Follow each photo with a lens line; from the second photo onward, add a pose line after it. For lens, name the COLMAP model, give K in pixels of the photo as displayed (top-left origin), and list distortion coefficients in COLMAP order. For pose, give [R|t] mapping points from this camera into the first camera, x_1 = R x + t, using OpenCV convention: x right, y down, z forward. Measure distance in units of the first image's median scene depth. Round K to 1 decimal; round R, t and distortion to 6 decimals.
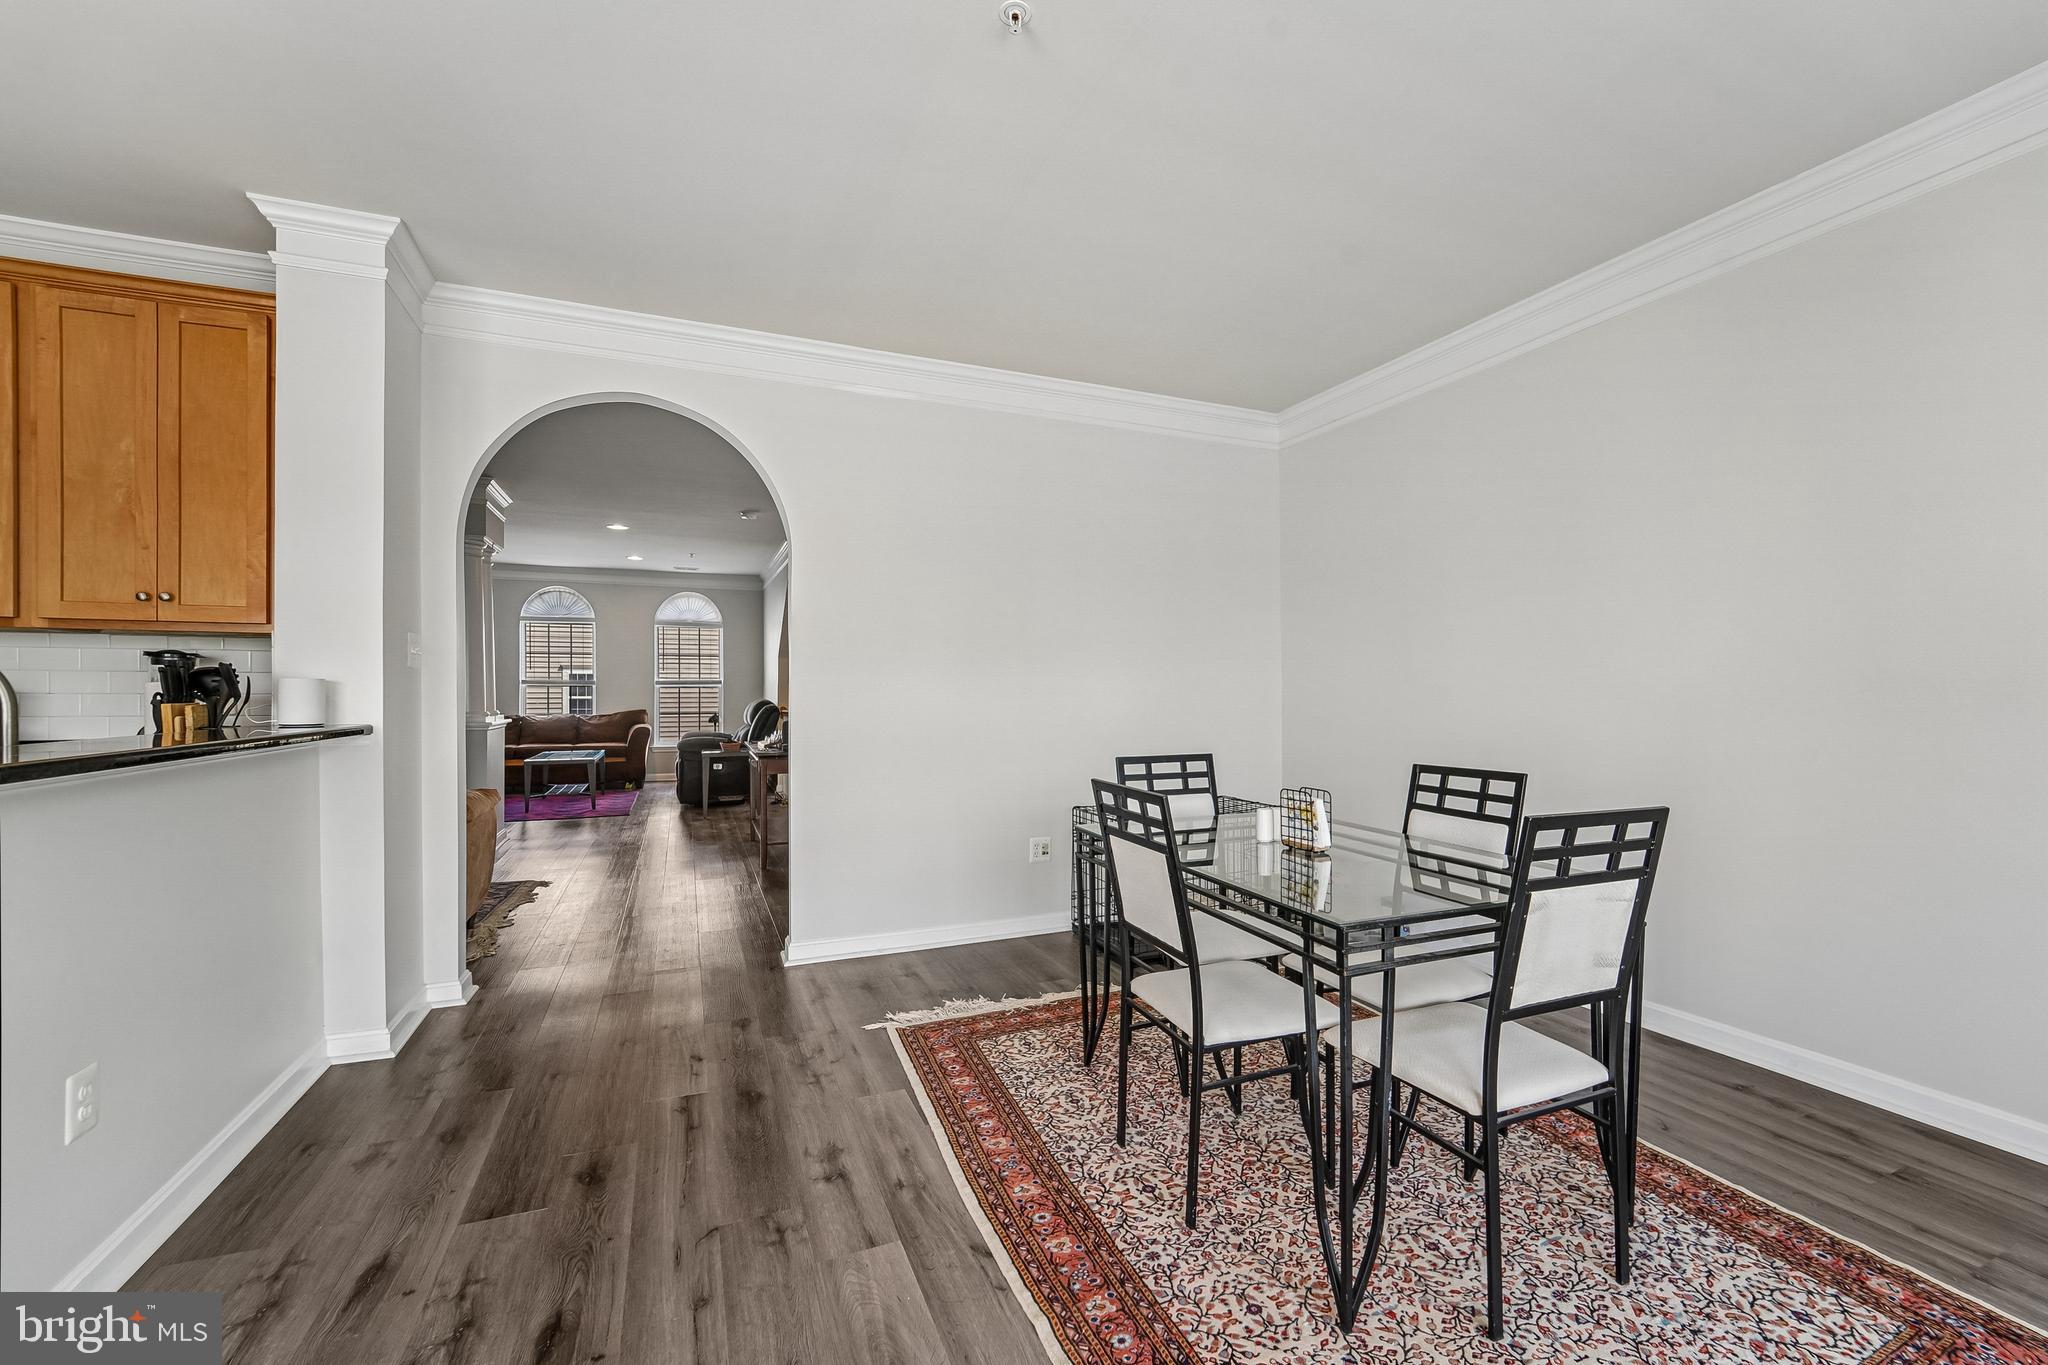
lens RADIAL K [[838.9, 0, 1047.3], [0, 838.9, 689.6], [0, 0, 1]] dist [-0.021954, 0.000047]
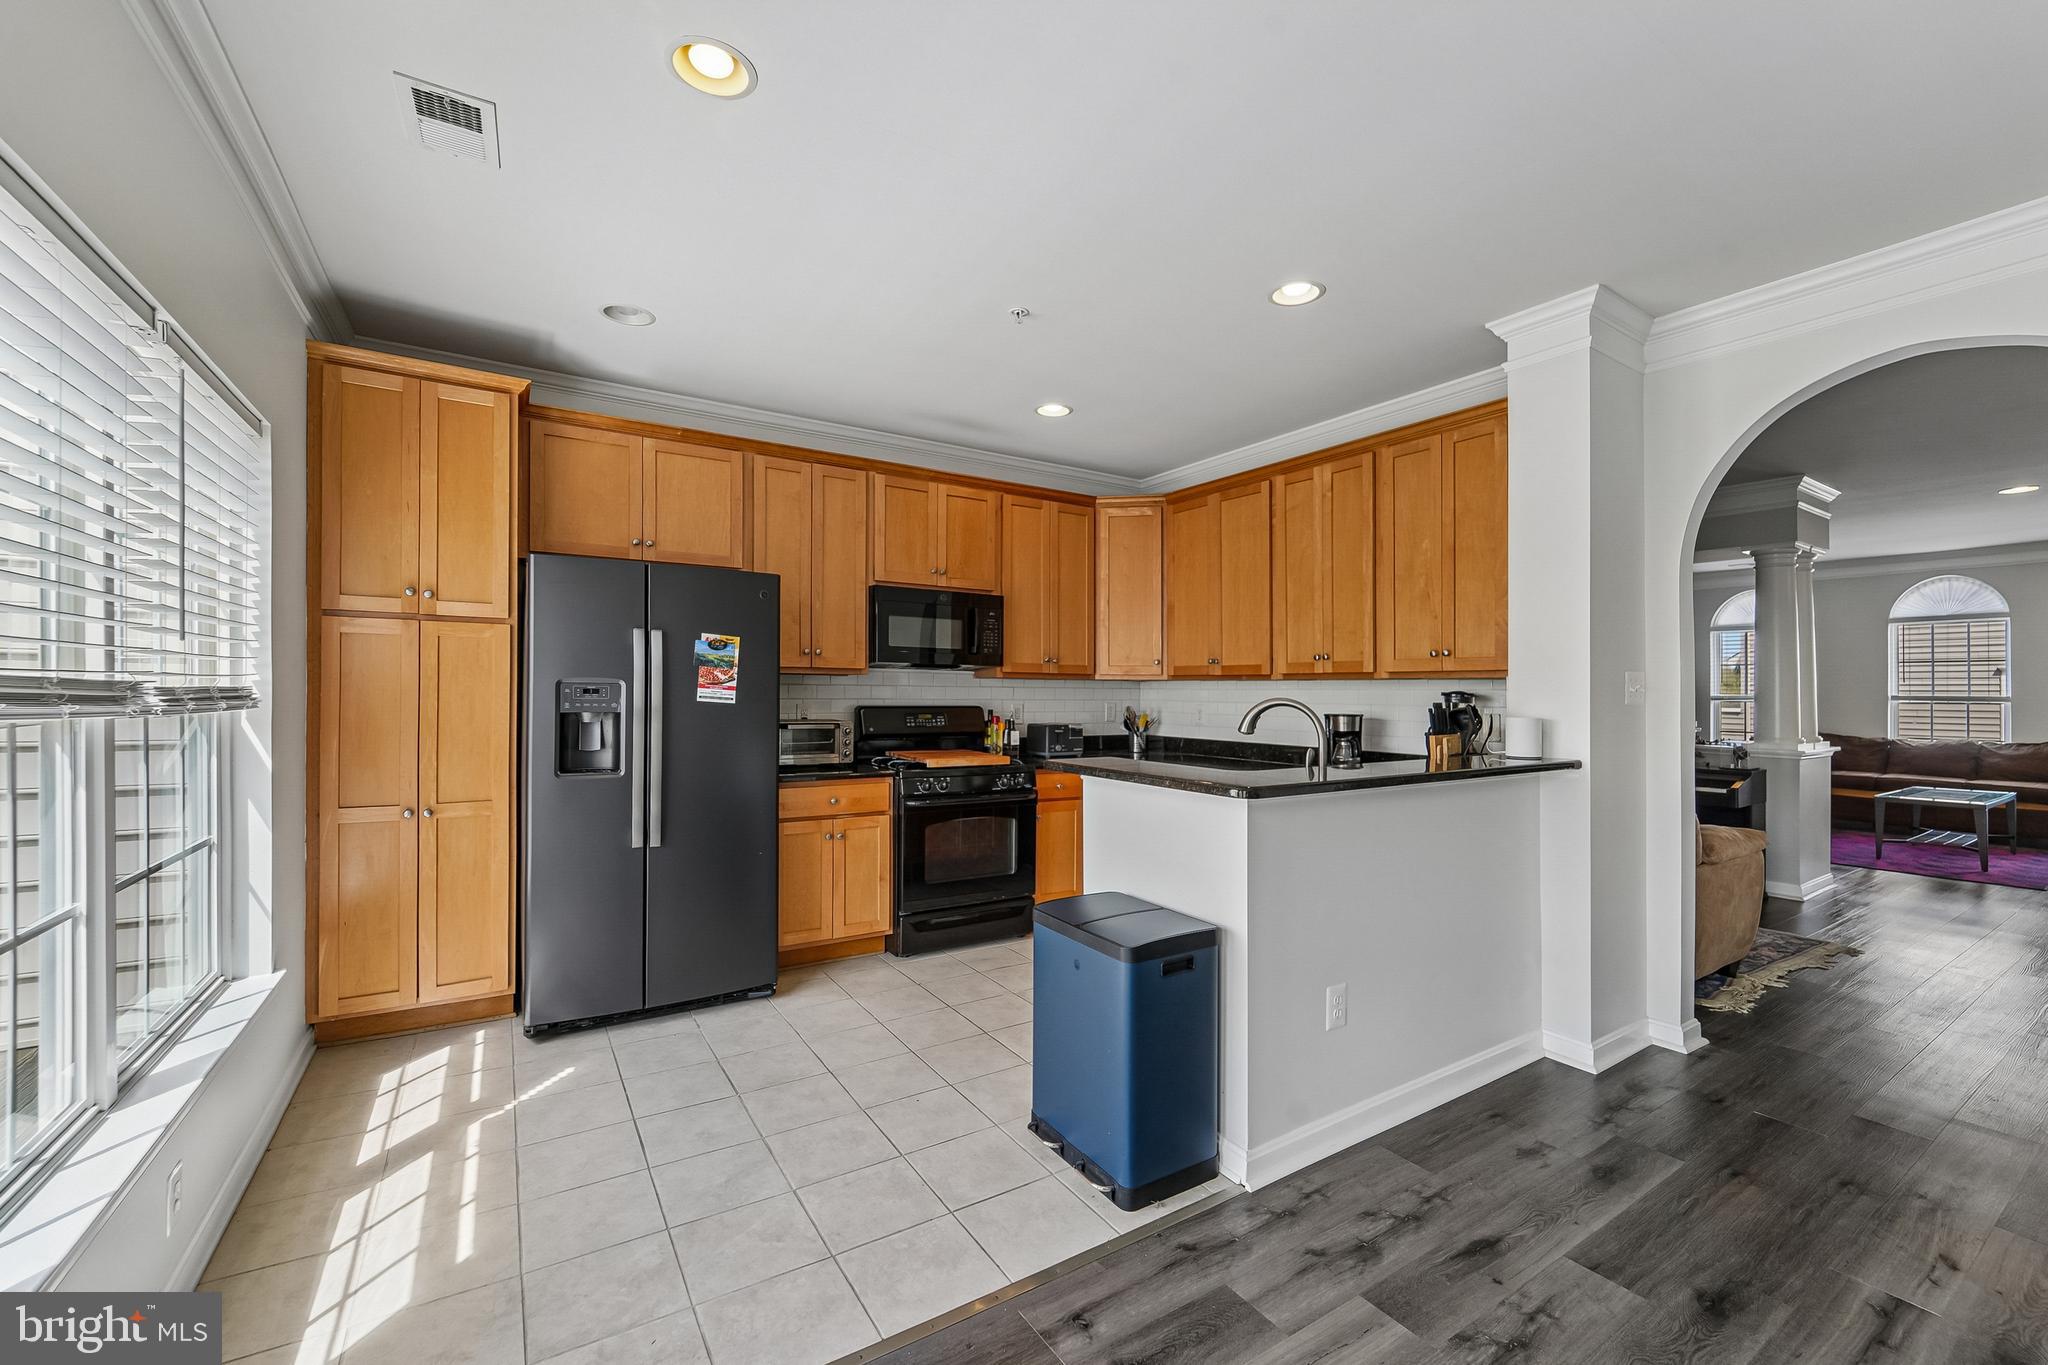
lens RADIAL K [[835.0, 0, 1024.4], [0, 835.0, 687.1], [0, 0, 1]] dist [-0.030199, 0.004282]
pose [[0.146388, -0.005719, -0.989211, 0.151452], [-0.003624, 0.999973, -0.006318, -0.045163], [0.989221, 0.004510, 0.146363, 0.117930]]
